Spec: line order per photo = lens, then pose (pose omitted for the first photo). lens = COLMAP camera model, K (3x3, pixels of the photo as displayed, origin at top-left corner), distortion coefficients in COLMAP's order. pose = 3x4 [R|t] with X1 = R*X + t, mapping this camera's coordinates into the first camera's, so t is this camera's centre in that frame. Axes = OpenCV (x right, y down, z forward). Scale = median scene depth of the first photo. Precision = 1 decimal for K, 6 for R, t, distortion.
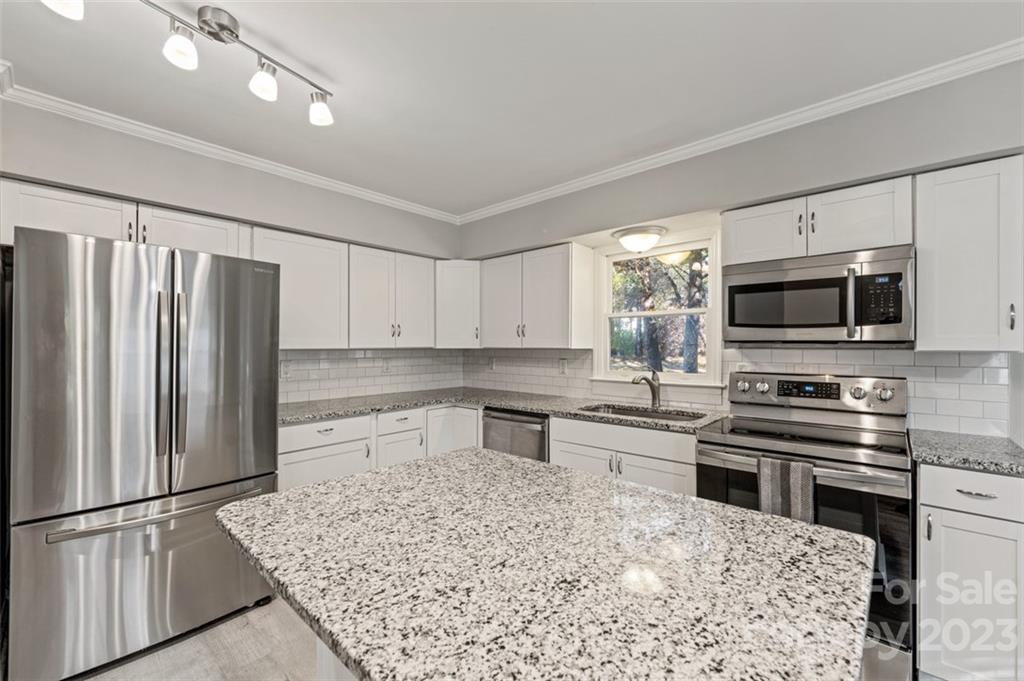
lens RADIAL K [[417.9, 0, 512.0], [0, 417.9, 340.5], [0, 0, 1]] dist [0.003385, 0.000209]
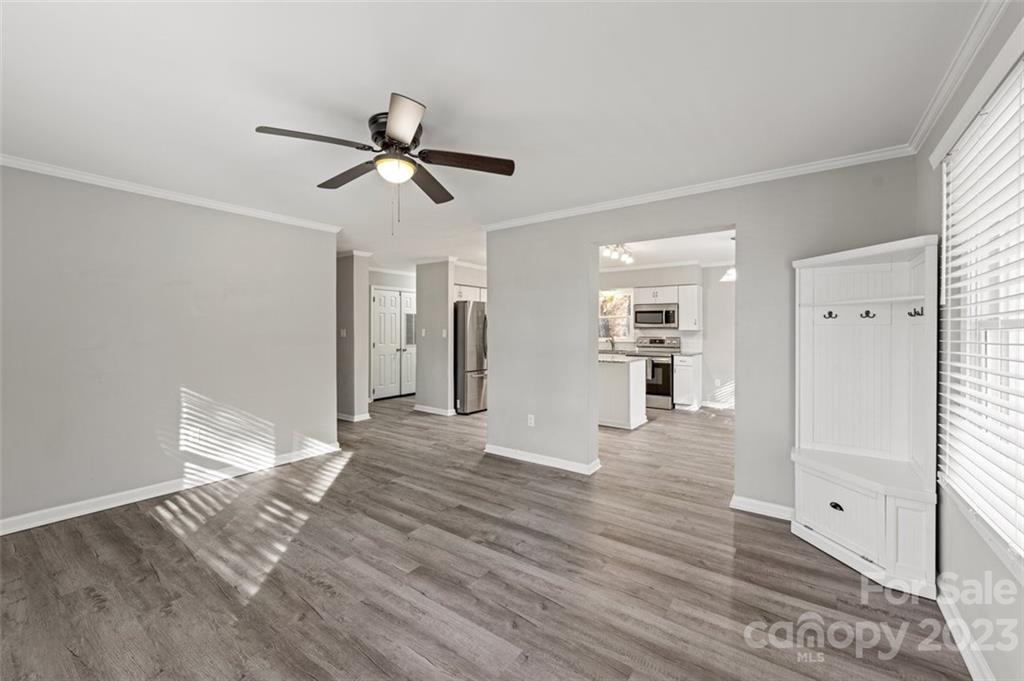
lens RADIAL K [[412.1, 0, 509.6], [0, 412.1, 329.8], [0, 0, 1]] dist [0.000893, -0.000215]
pose [[0.994058, -0.001897, 0.108839, -0.860244], [-0.000035, 0.999842, 0.017751, -0.038171], [-0.108855, -0.017649, 0.993901, -2.218903]]
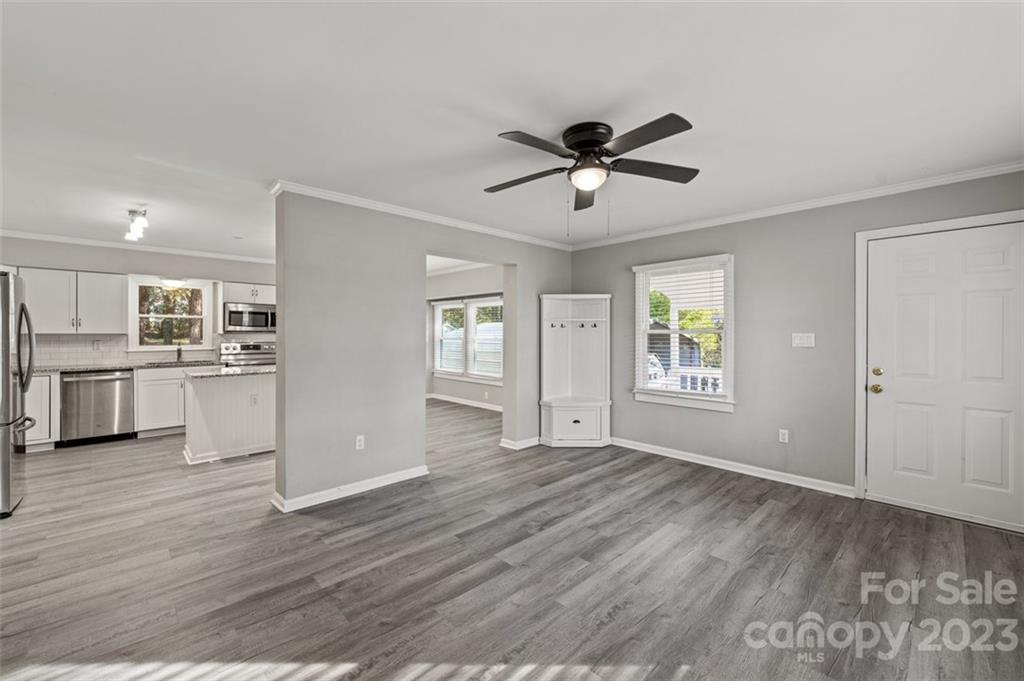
lens RADIAL K [[416.6, 0, 514.6], [0, 416.6, 335.5], [0, 0, 1]] dist [0.001150, -0.000107]
pose [[0.068630, -0.007540, 0.997614, -2.098178], [-0.016686, 0.999823, 0.008704, -0.022857], [-0.997503, -0.017243, 0.068492, -1.058909]]
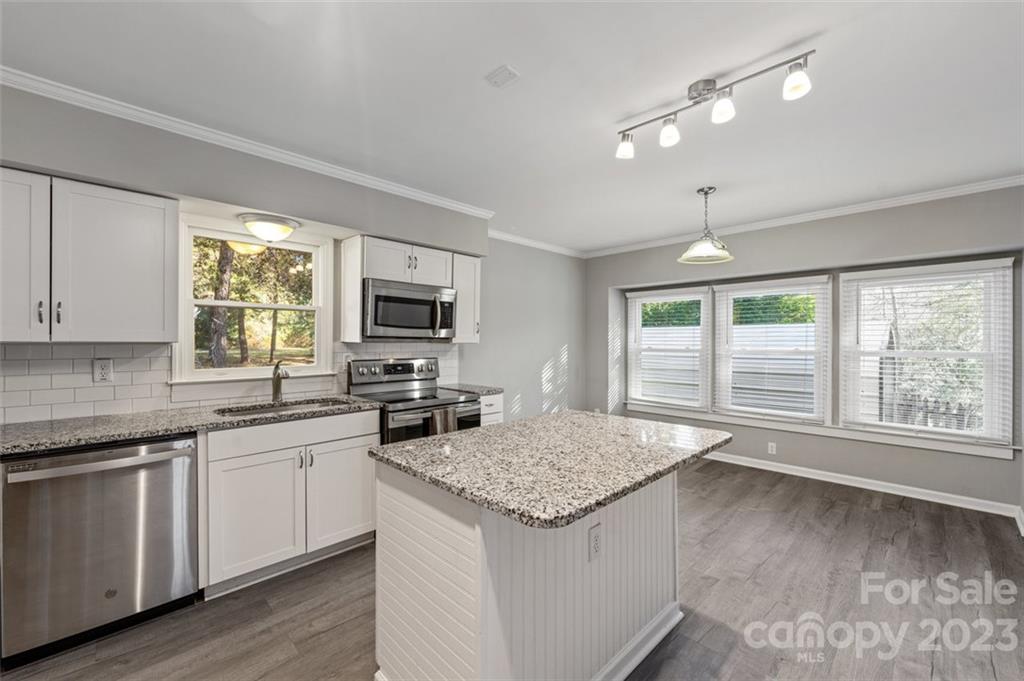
lens RADIAL K [[412.7, 0, 511.5], [0, 412.7, 344.9], [0, 0, 1]] dist [0.000261, -0.000039]
pose [[0.052845, -0.007095, 0.998578, -0.773029], [-0.015739, 0.999845, 0.007937, 0.011008], [-0.998479, -0.016136, 0.052725, 0.507687]]
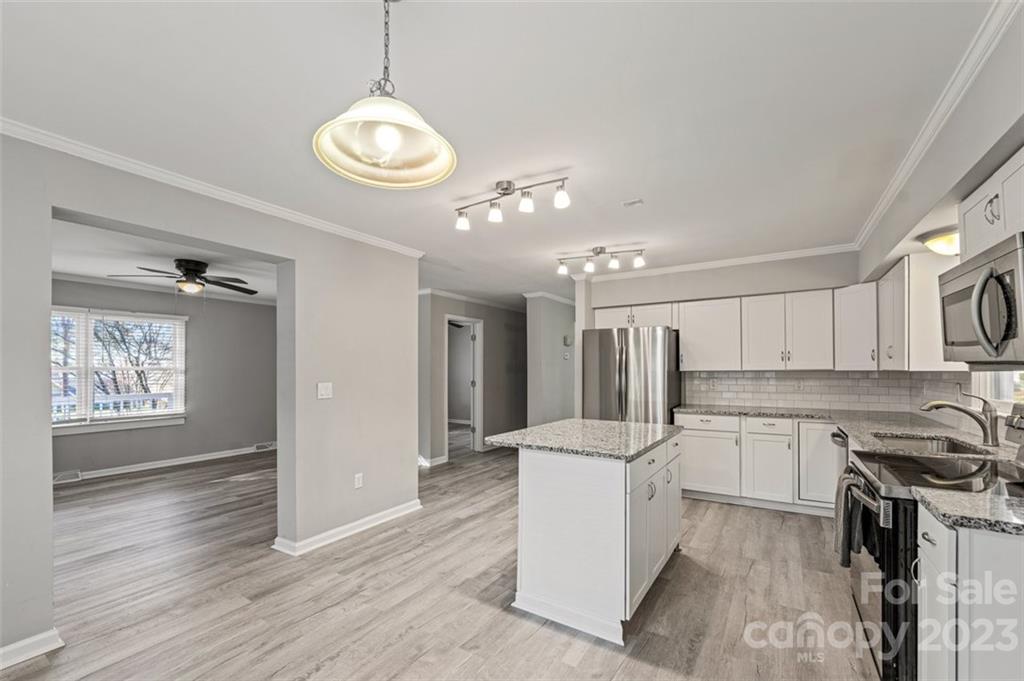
lens RADIAL K [[417.2, 0, 524.5], [0, 417.2, 368.2], [0, 0, 1]] dist [-0.000731, -0.000191]
pose [[0.191436, -0.004615, -0.981494, 1.206265], [0.018298, 0.999832, -0.001132, -0.001122], [0.981335, -0.017743, 0.191488, 0.002797]]
